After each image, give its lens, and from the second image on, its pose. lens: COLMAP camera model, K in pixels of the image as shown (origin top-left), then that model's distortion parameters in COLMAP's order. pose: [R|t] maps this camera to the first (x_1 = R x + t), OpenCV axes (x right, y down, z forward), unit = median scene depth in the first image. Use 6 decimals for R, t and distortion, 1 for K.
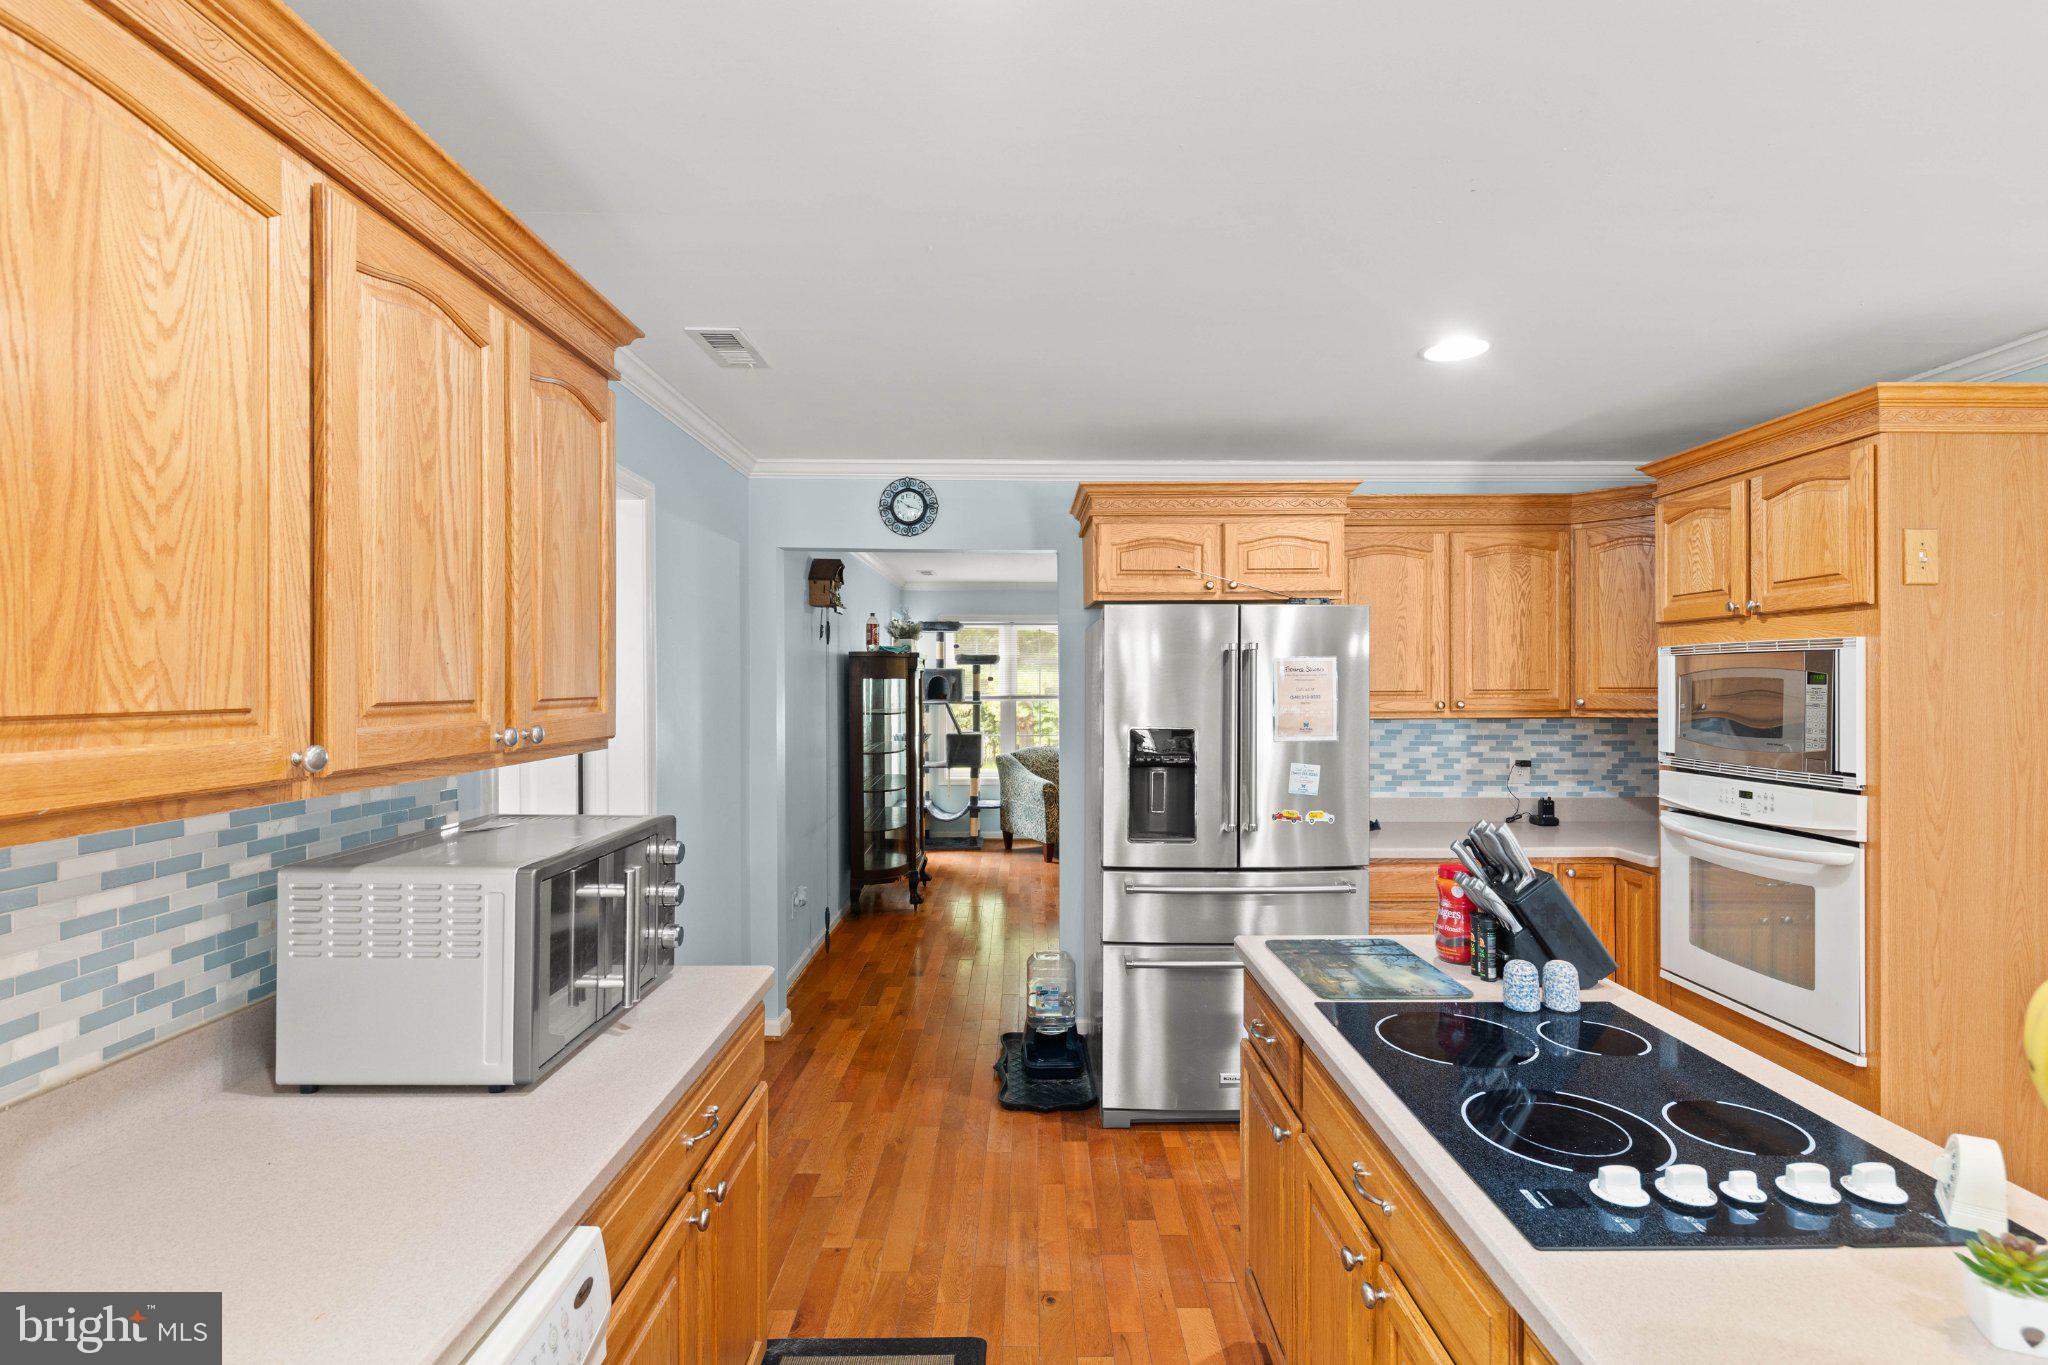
lens RADIAL K [[938.8, 0, 1022.0], [0, 938.8, 686.2], [0, 0, 1]] dist [0.001176, -0.000625]
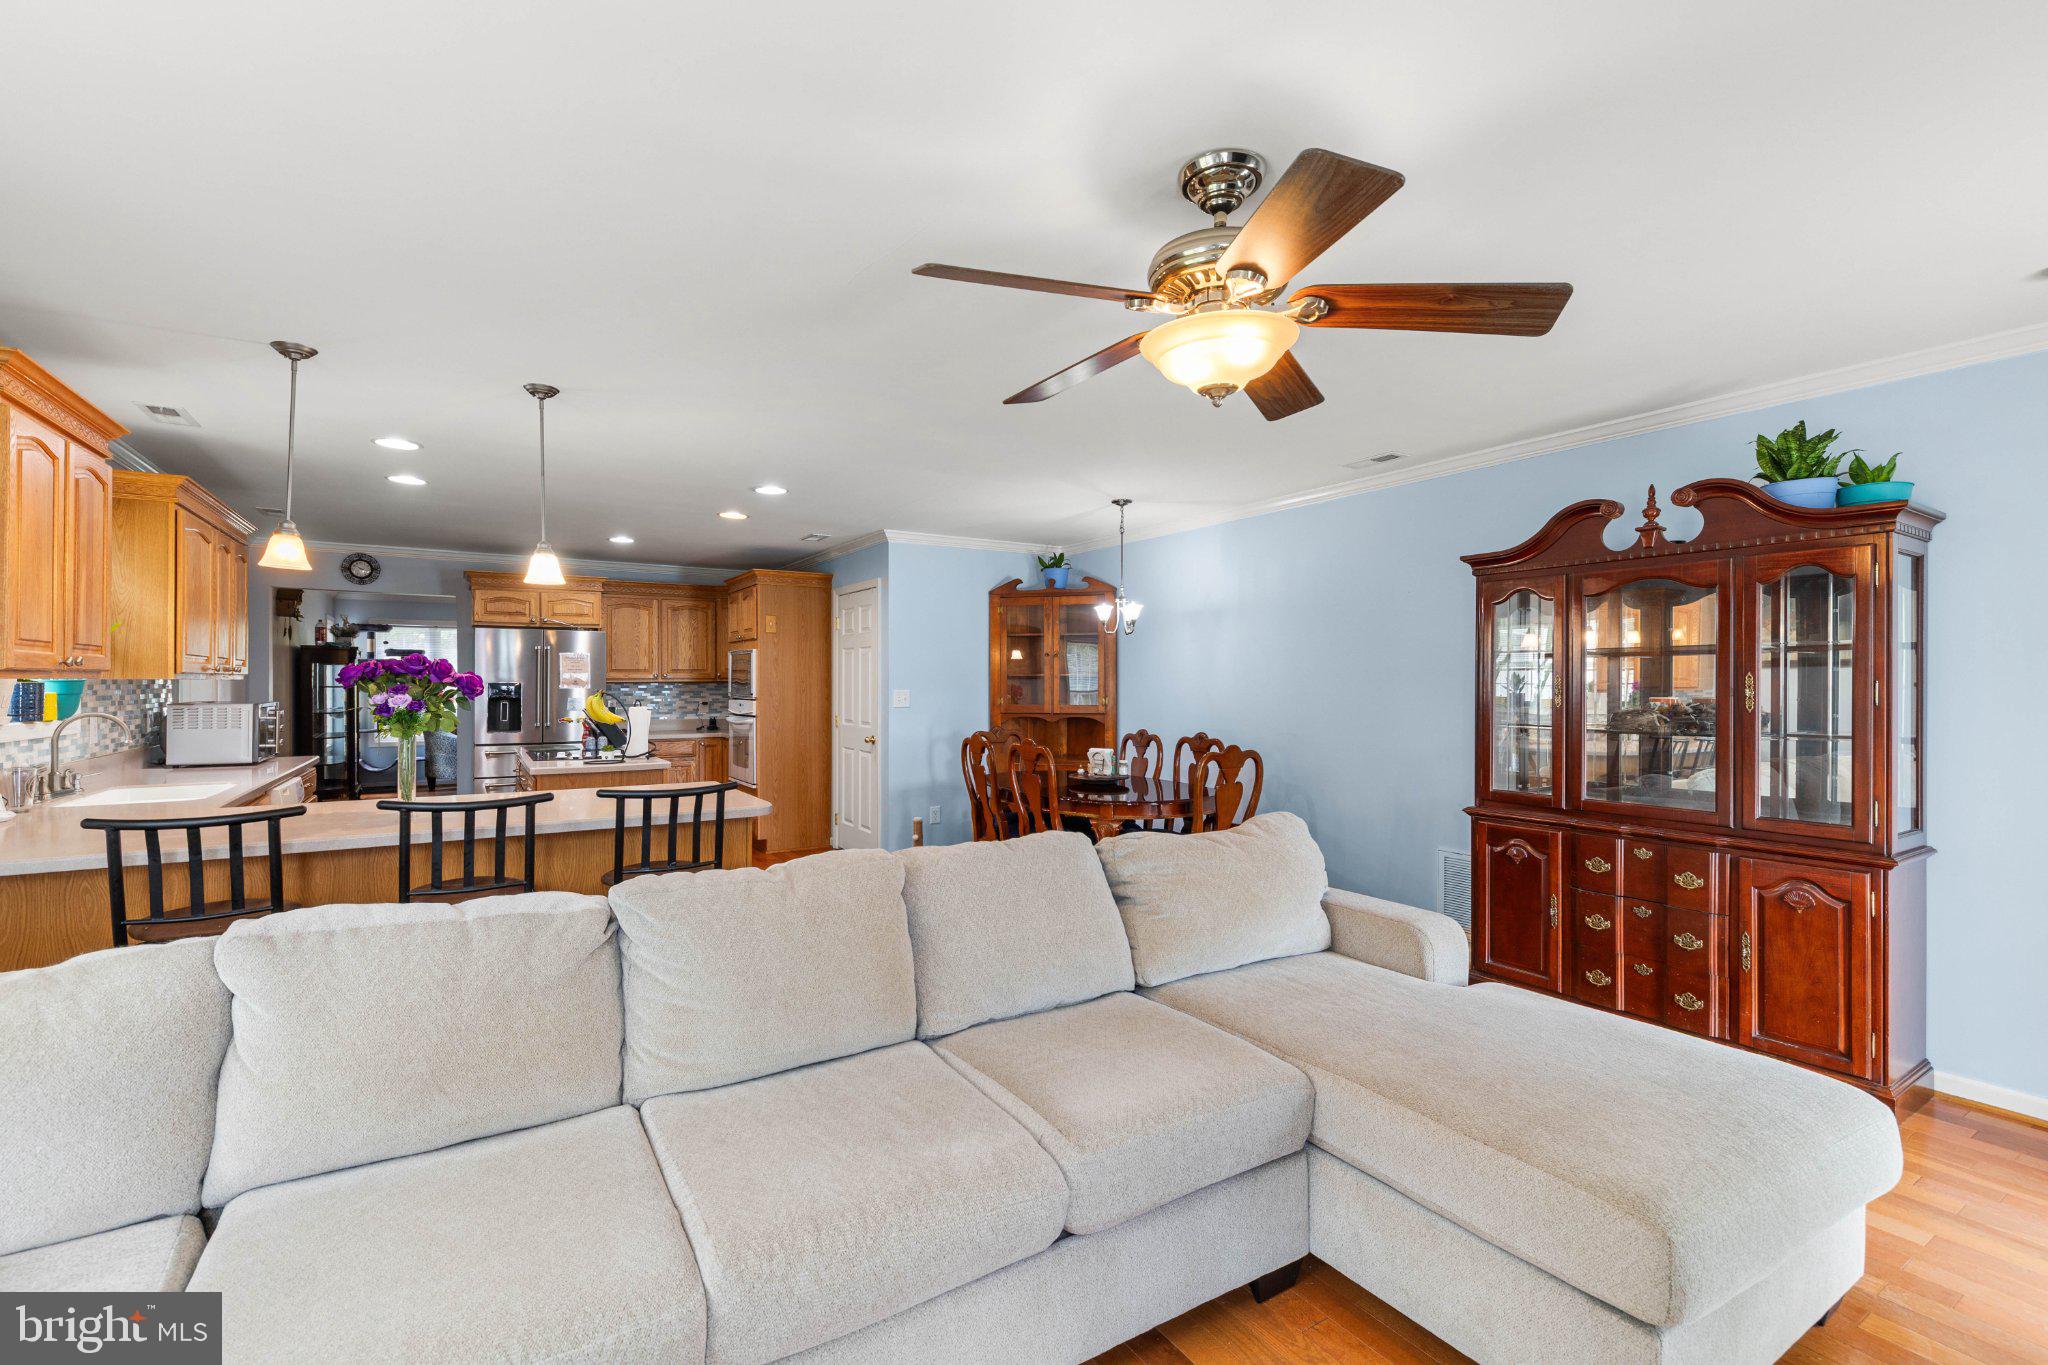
lens RADIAL K [[886.2, 0, 1016.4], [0, 886.2, 690.0], [0, 0, 1]] dist [0.008950, -0.004293]
pose [[0.849688, -0.001911, 0.527283, 0.062746], [0.000006, 0.999993, 0.003614, 0.050636], [-0.527287, -0.003067, 0.849682, -1.376448]]
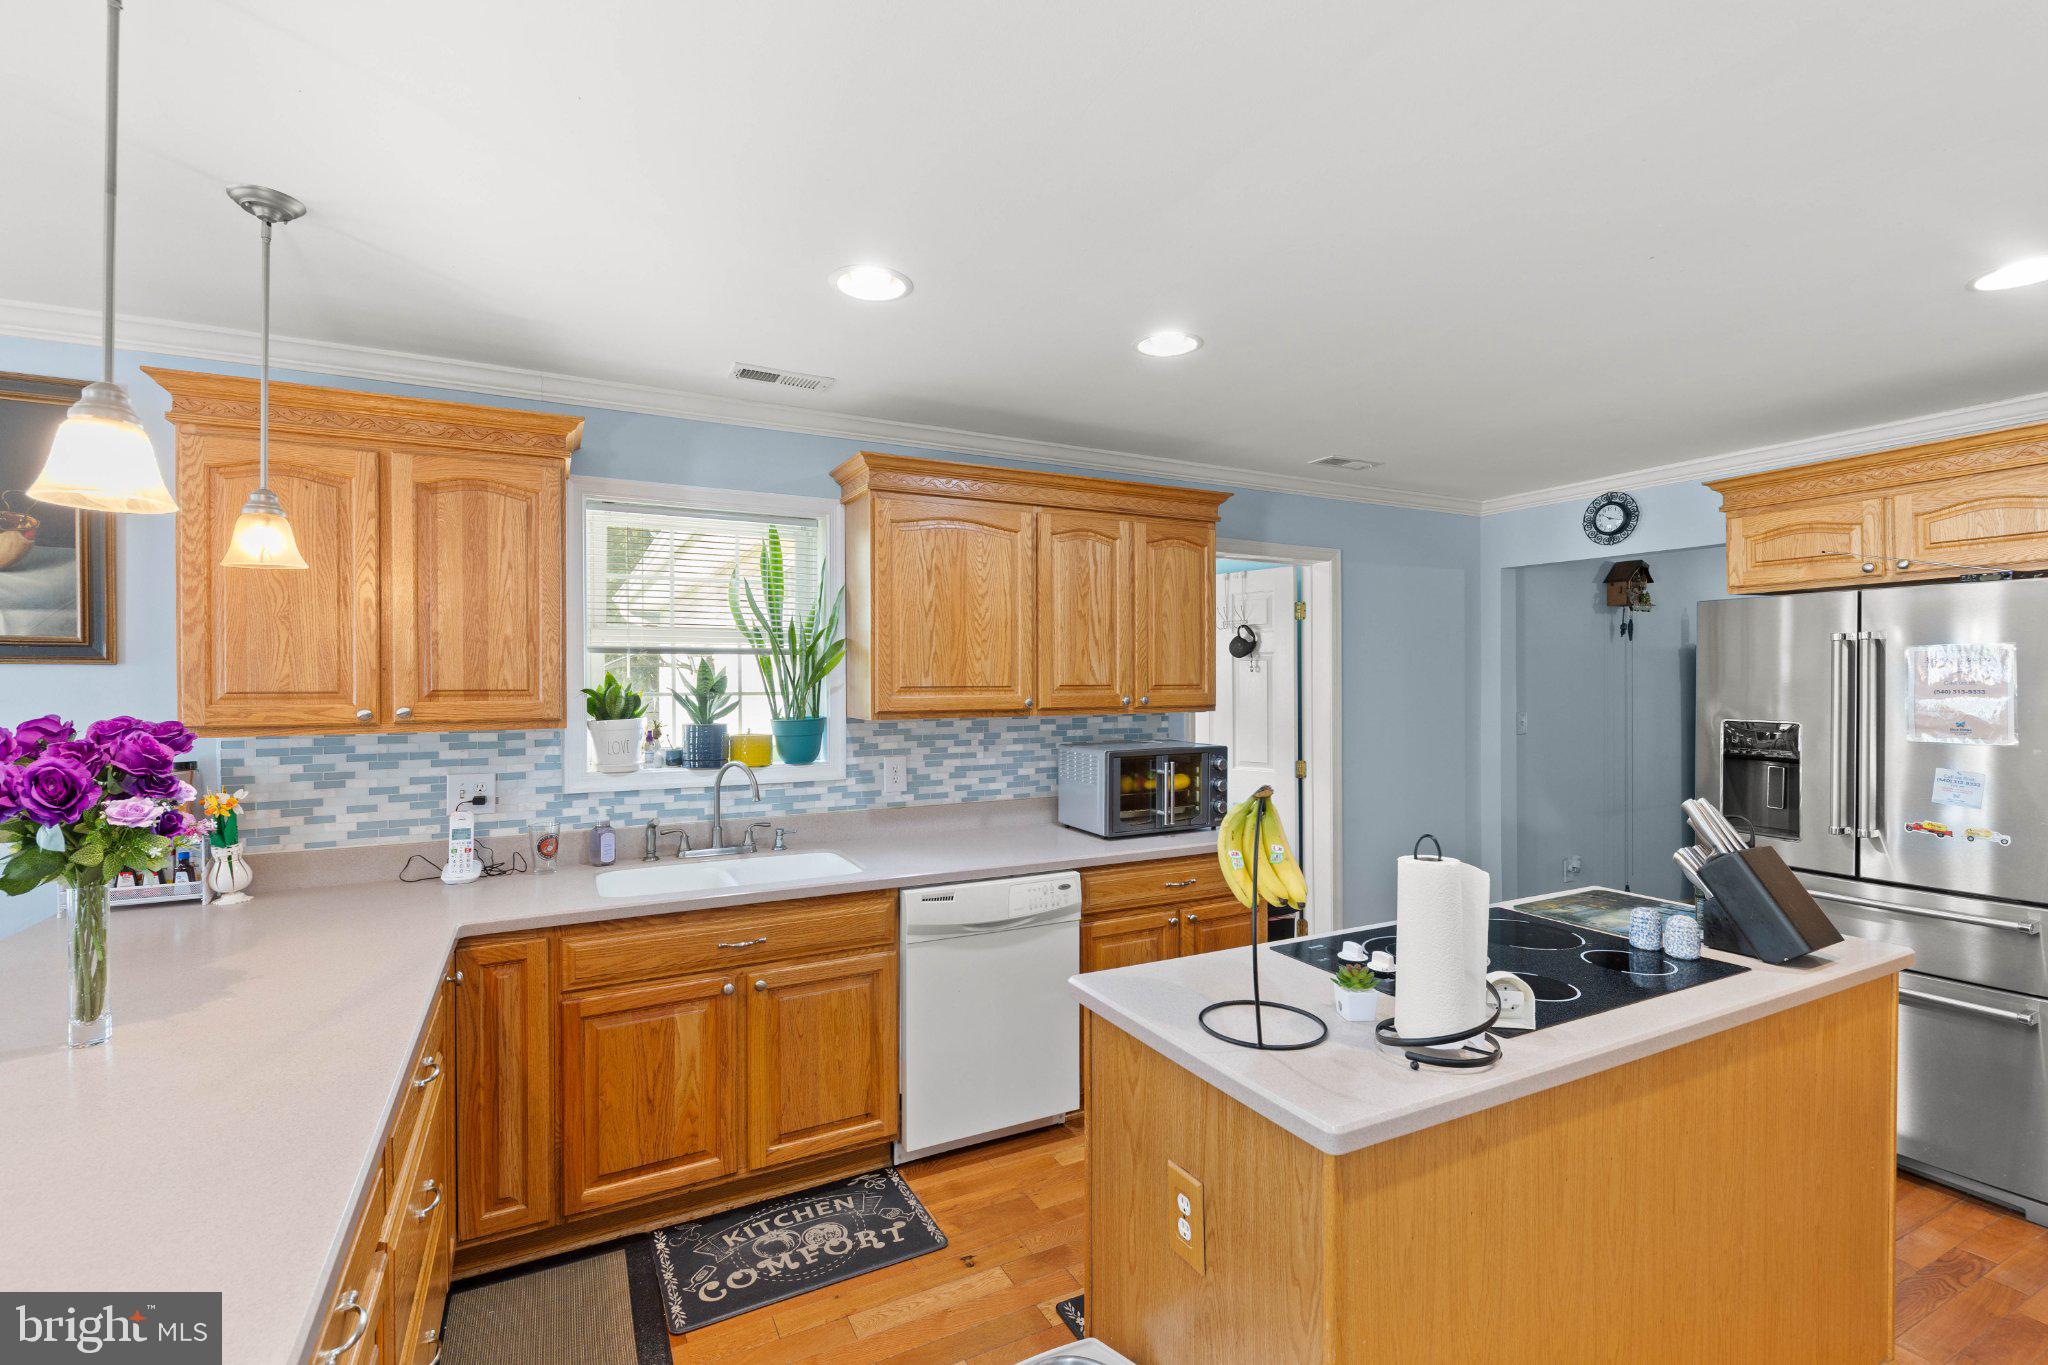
lens RADIAL K [[938.8, 0, 1060.1], [0, 938.8, 683.6], [0, 0, 1]] dist [0.001176, -0.000625]
pose [[0.464312, 0.003242, -0.885666, 0.643281], [-0.000413, 0.999994, 0.003444, 0.001364], [0.885672, -0.001234, 0.464310, -0.110078]]
